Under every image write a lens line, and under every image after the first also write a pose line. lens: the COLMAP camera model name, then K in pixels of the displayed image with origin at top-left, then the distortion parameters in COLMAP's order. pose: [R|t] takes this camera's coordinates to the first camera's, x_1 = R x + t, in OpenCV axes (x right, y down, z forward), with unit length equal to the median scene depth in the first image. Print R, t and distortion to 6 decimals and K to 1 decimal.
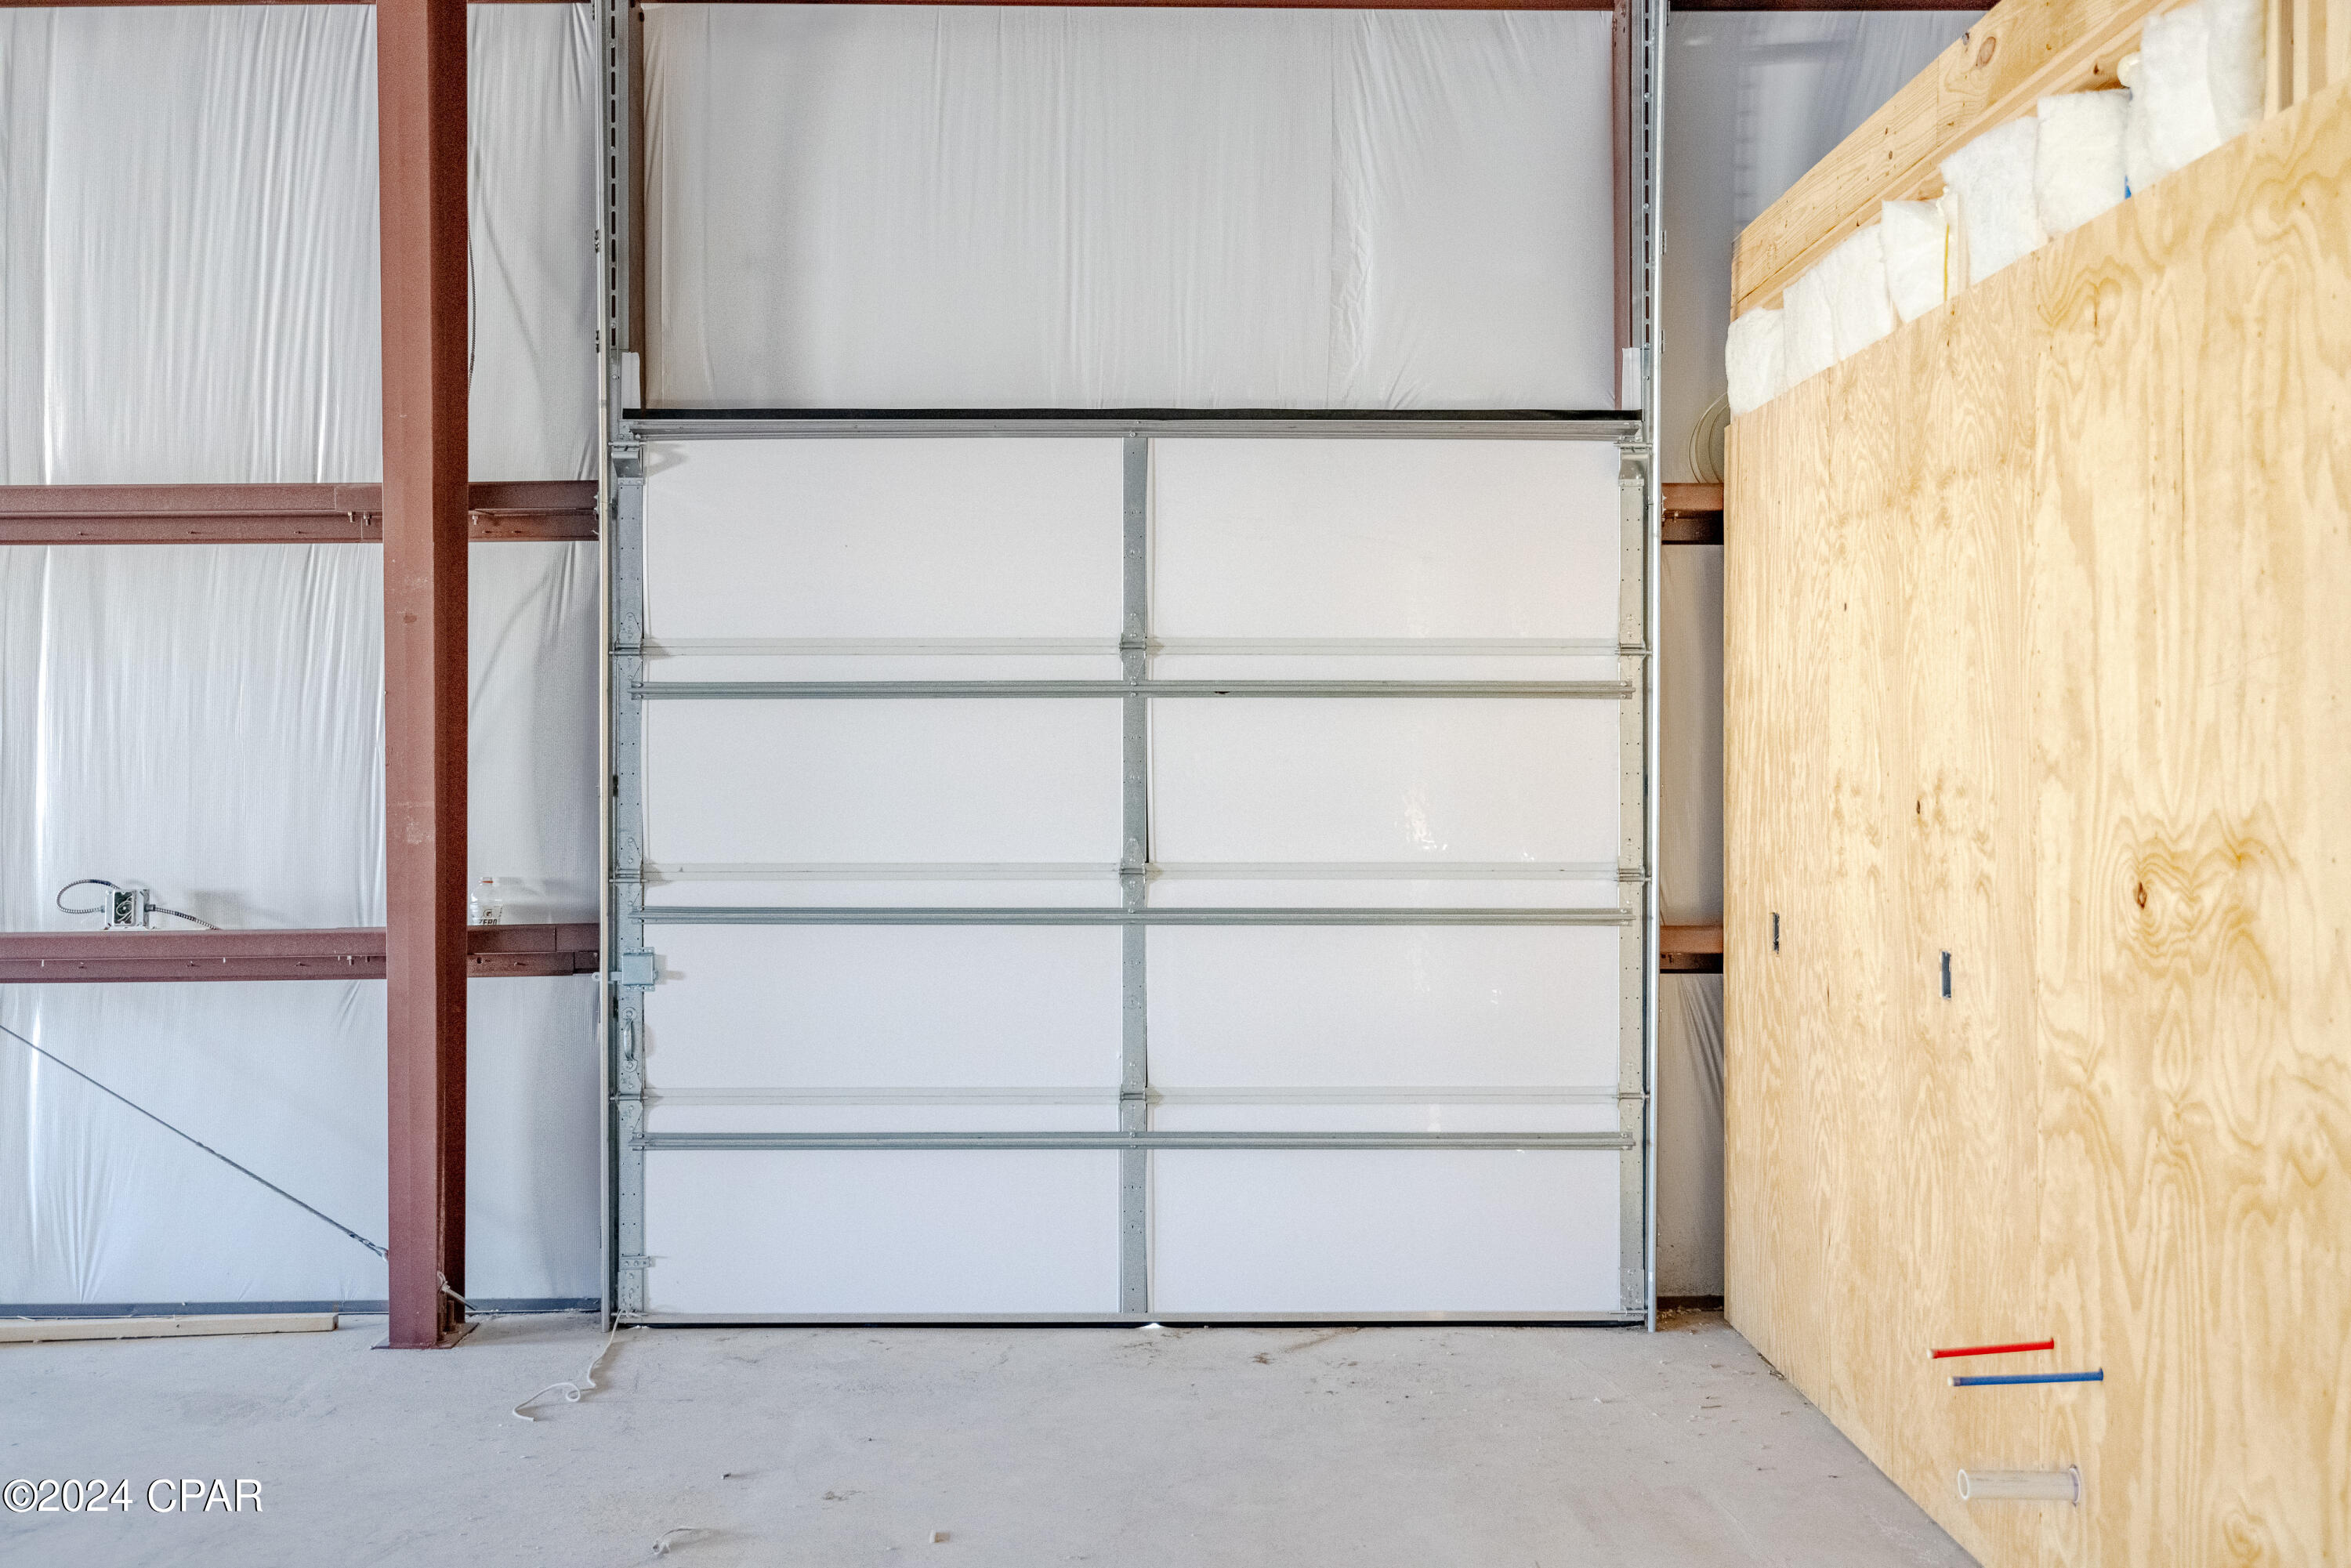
lens RADIAL K [[2312.5, 0, 1175.5], [0, 2312.5, 784.0], [0, 0, 1]] dist [0.006935, 0.006264]
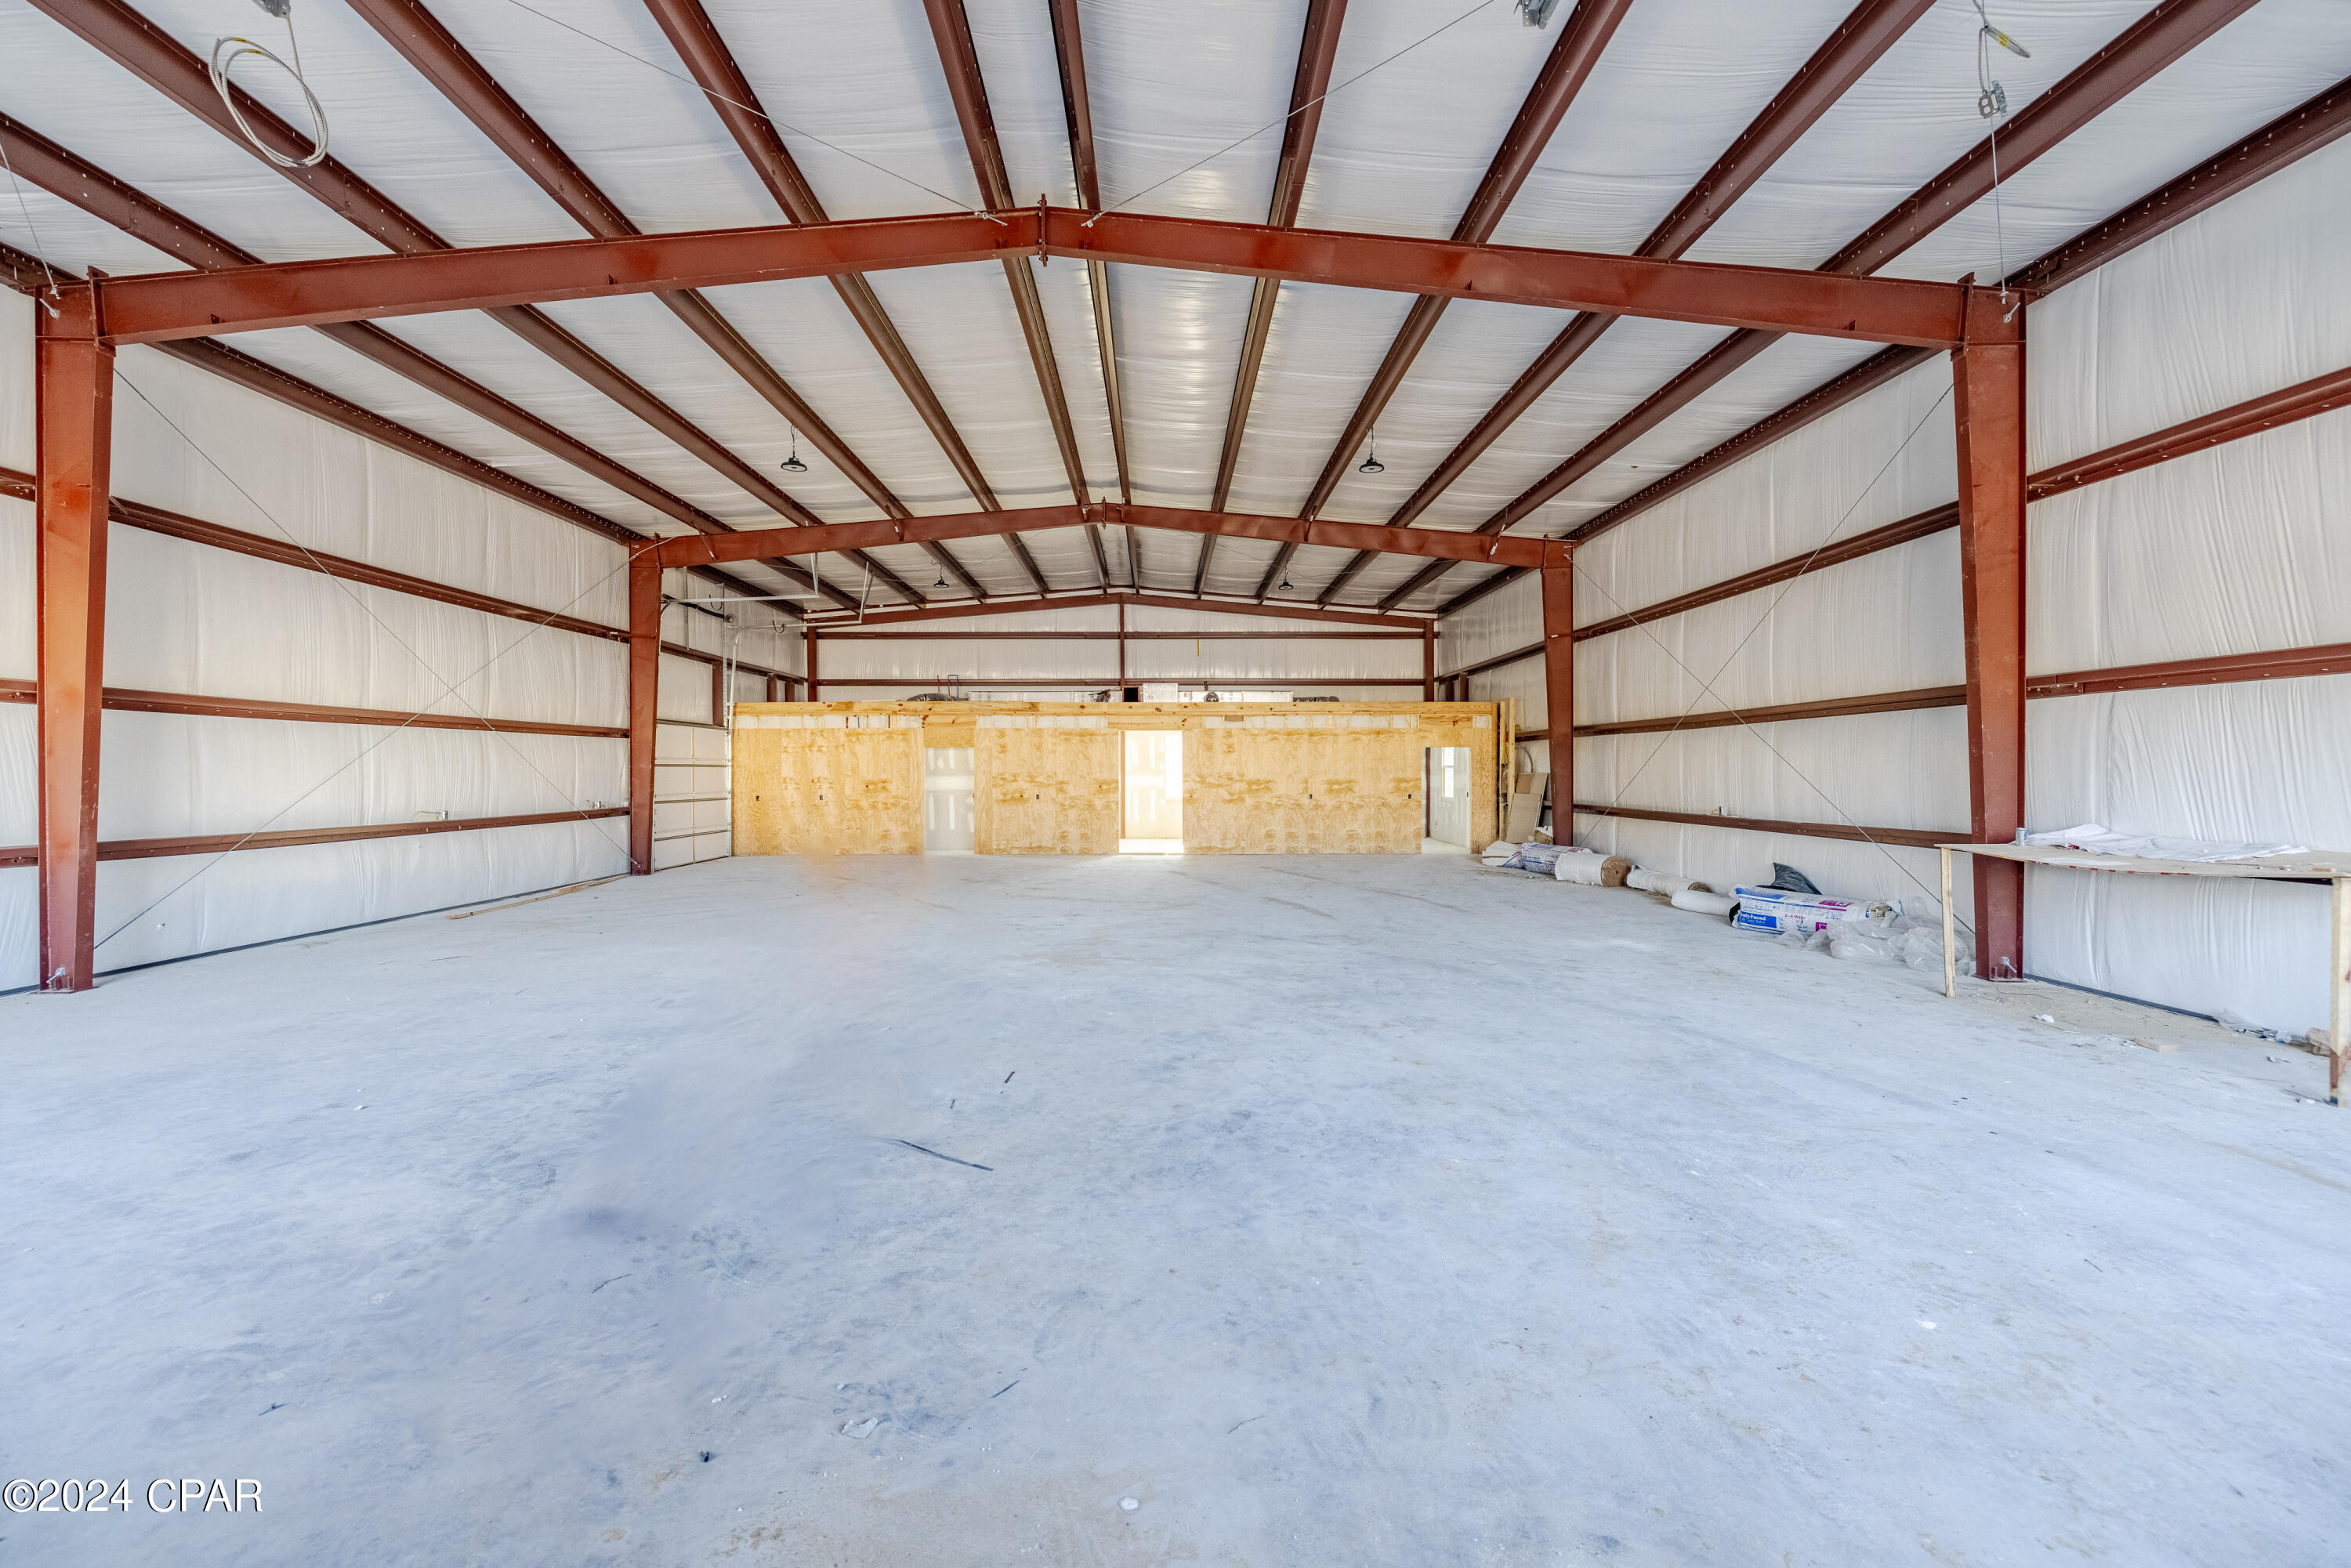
lens RADIAL K [[973.5, 0, 1162.2], [0, 973.5, 781.7], [0, 0, 1]] dist [0.000871, 0.000054]
pose [[0.003944, -0.008294, 0.999958, -3.280755], [0.016934, 0.999823, 0.008226, 0.005443], [-0.999849, 0.016901, 0.004084, -0.394324]]
